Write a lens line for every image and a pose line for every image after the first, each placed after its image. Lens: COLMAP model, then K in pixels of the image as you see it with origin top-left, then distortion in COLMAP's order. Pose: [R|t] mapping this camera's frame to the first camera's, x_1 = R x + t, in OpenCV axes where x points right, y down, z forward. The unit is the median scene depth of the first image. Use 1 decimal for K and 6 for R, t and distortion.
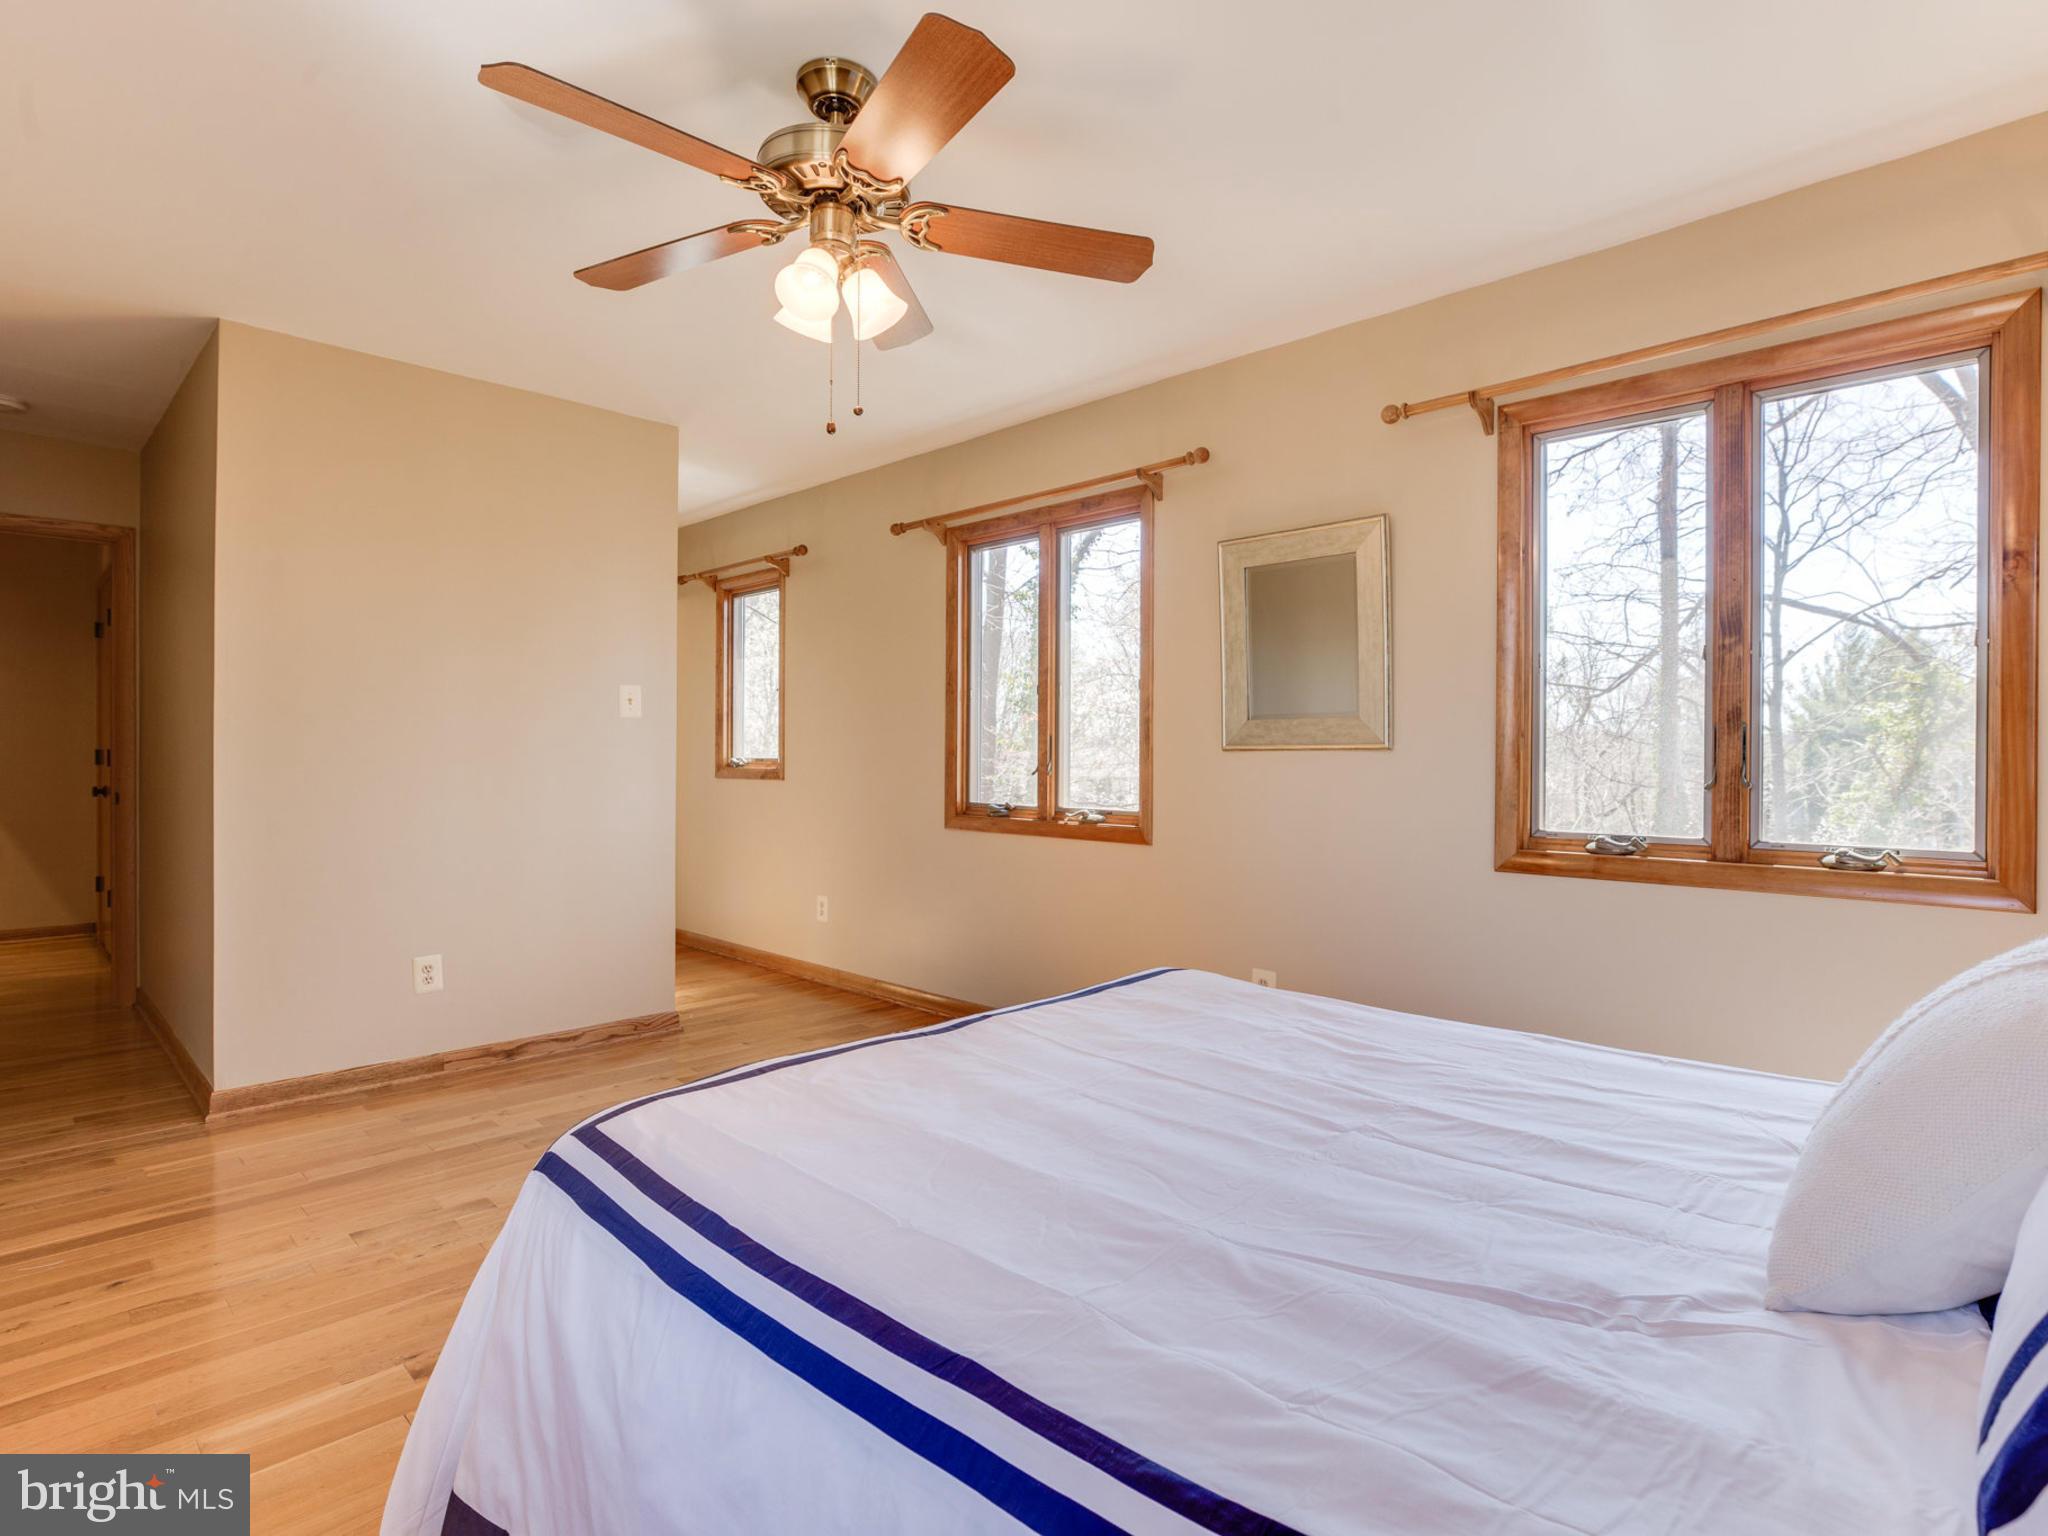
lens RADIAL K [[1010.3, 0, 1024.0], [0, 1010.3, 768.0], [0, 0, 1]] dist [-0.031232, 0.013204]
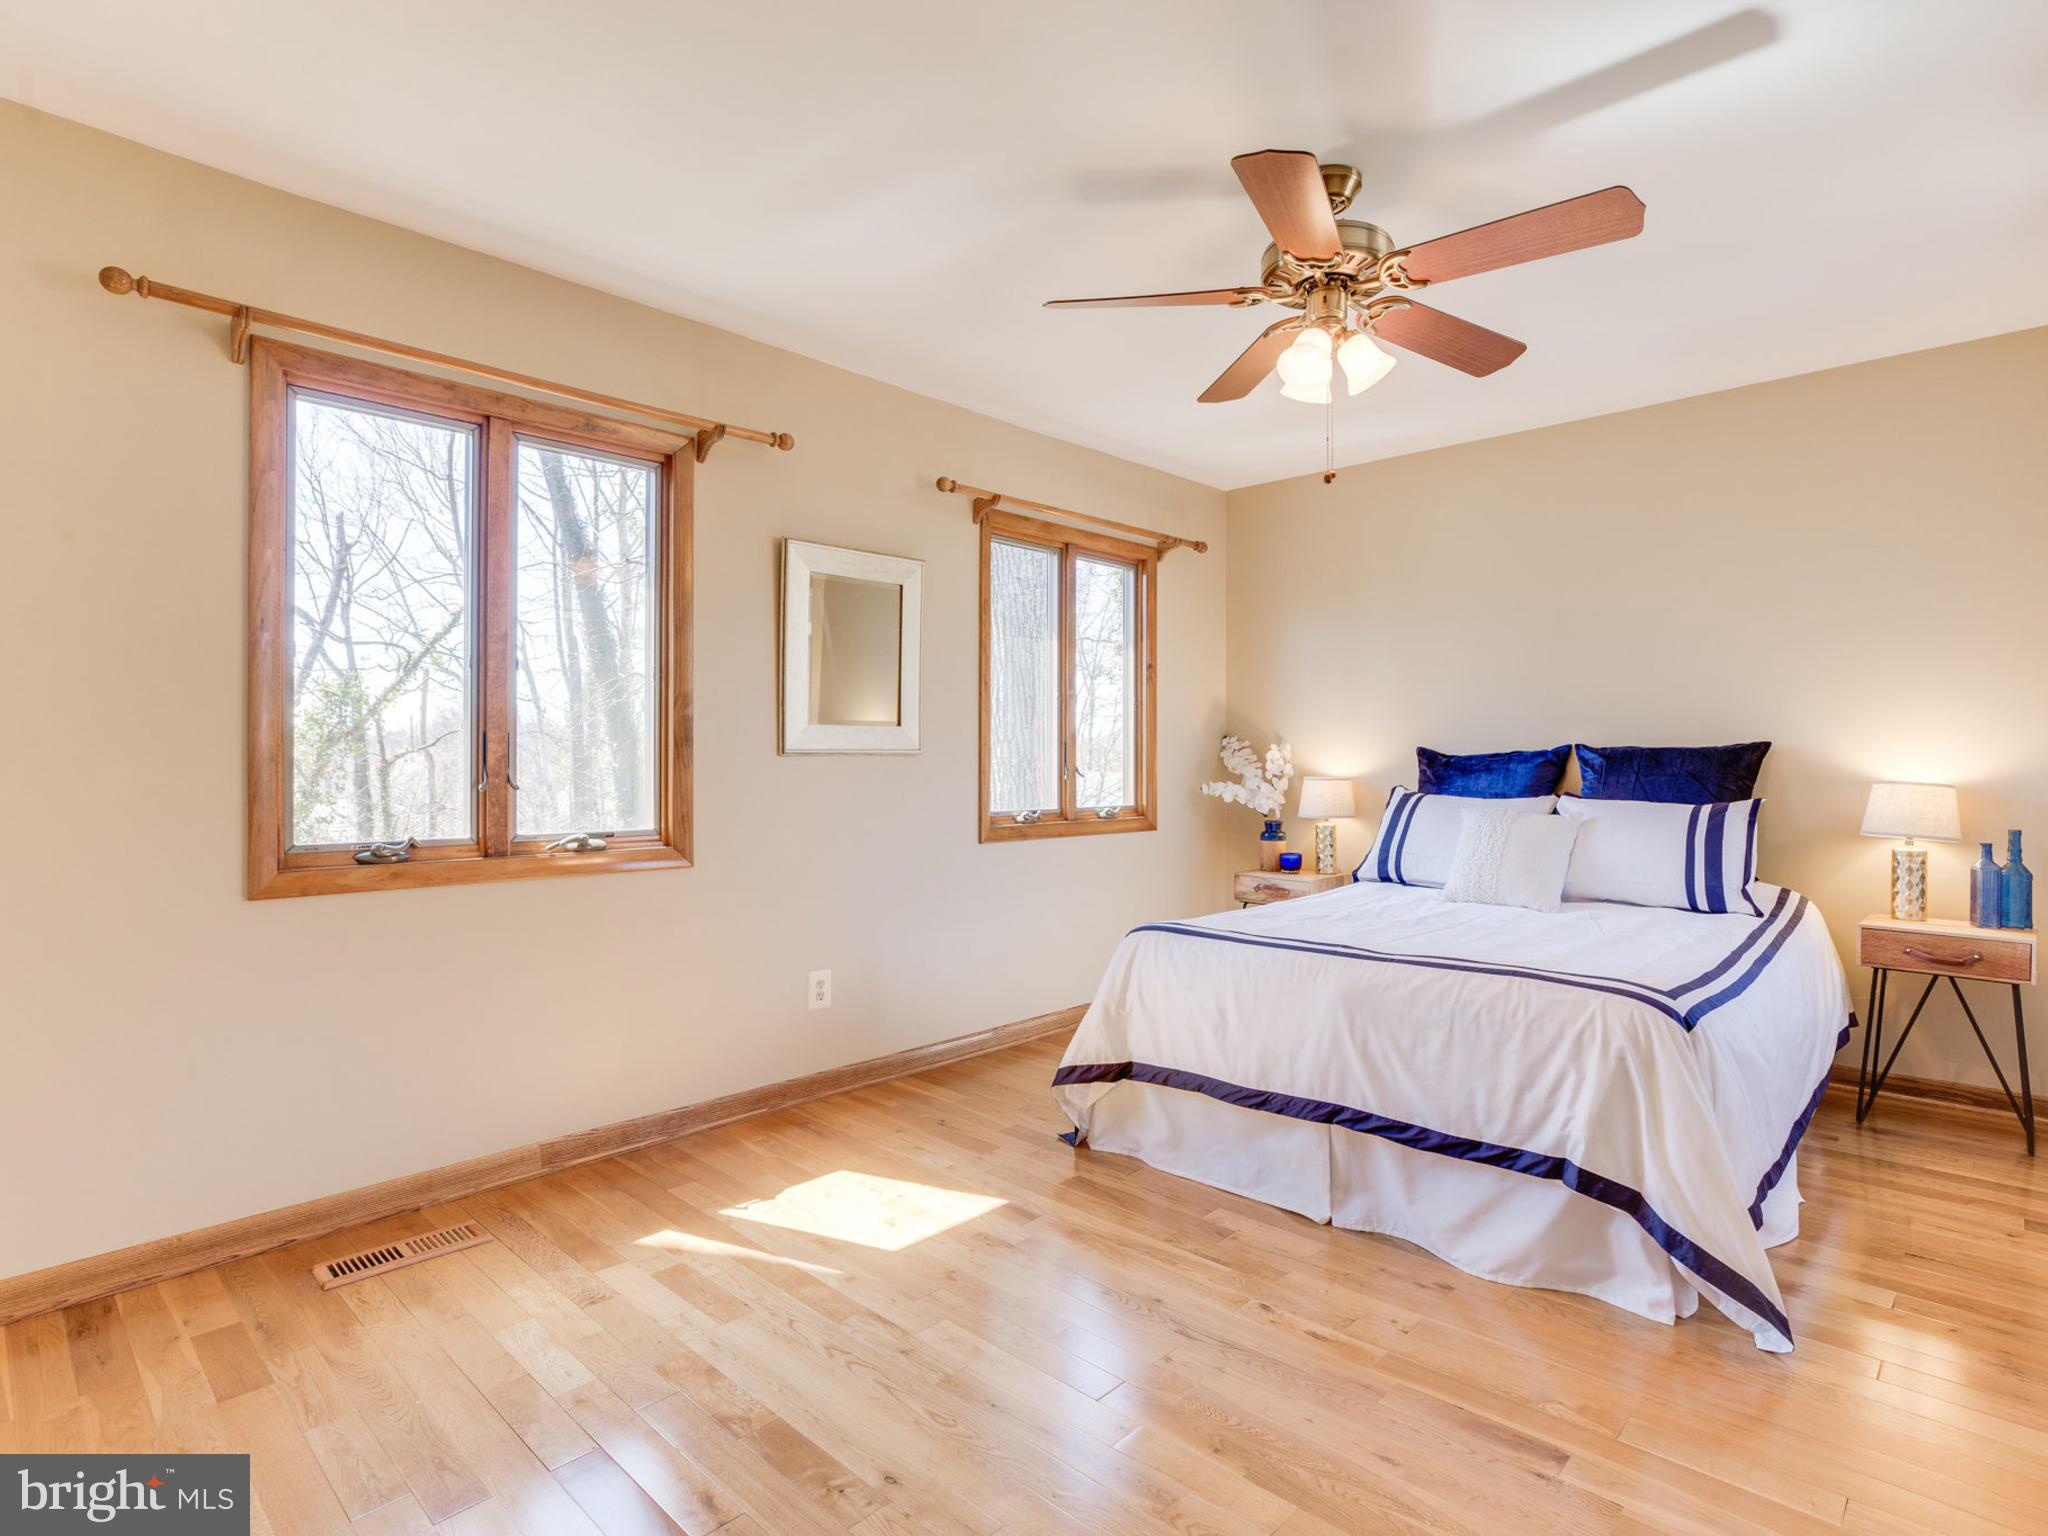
lens RADIAL K [[1058.9, 0, 1036.5], [0, 1058.9, 760.0], [0, 0, 1]] dist [-0.037866, 0.014679]
pose [[0.014808, -0.002948, 0.999886, -0.501880], [0.011051, 0.999935, 0.002785, -0.008400], [-0.999829, 0.011009, 0.014839, 0.470732]]
